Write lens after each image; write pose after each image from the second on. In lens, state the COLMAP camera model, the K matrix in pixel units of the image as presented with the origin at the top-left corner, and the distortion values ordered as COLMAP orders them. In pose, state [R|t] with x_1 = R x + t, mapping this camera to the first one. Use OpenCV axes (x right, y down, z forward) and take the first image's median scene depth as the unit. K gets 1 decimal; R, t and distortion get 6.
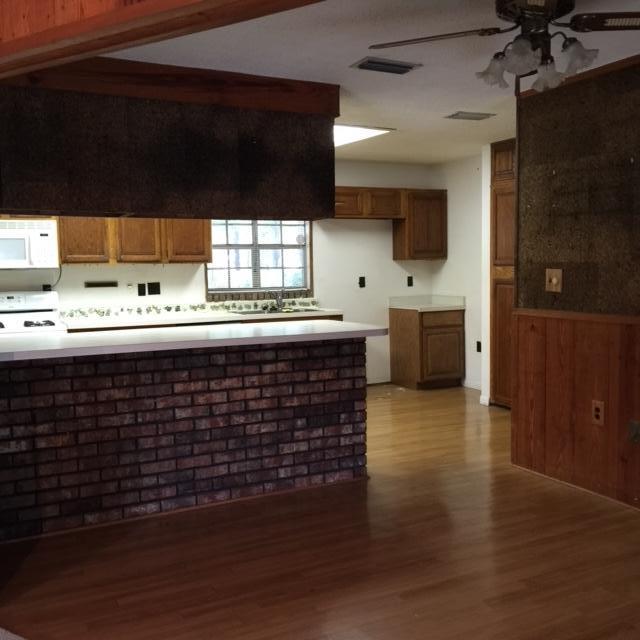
lens RADIAL K [[729.4, 0, 317.7], [0, 729.4, 322.3], [0, 0, 1]] dist [0.113342, 0.000000]
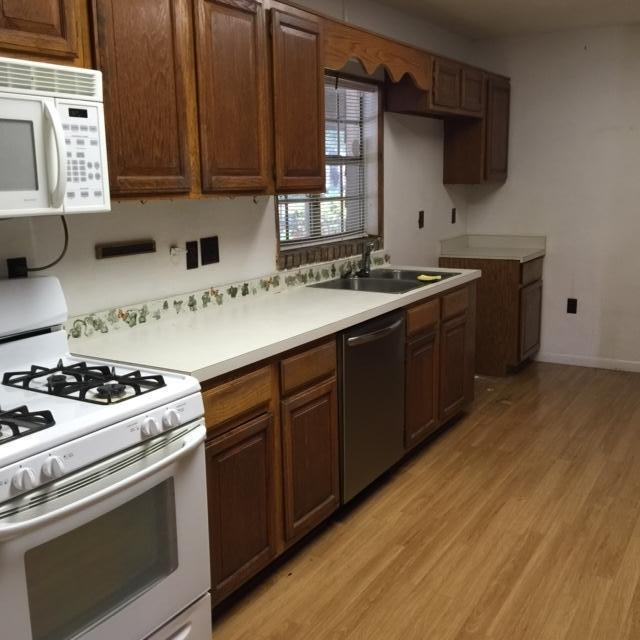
lens RADIAL K [[729.4, 0, 322.8], [0, 729.4, 317.0], [0, 0, 1]] dist [0.113342, 0.000000]
pose [[0.834406, -0.097546, 0.542450, -0.414764], [0.041304, 0.992513, 0.114943, -0.054353], [-0.549601, -0.073504, 0.832188, 0.583492]]
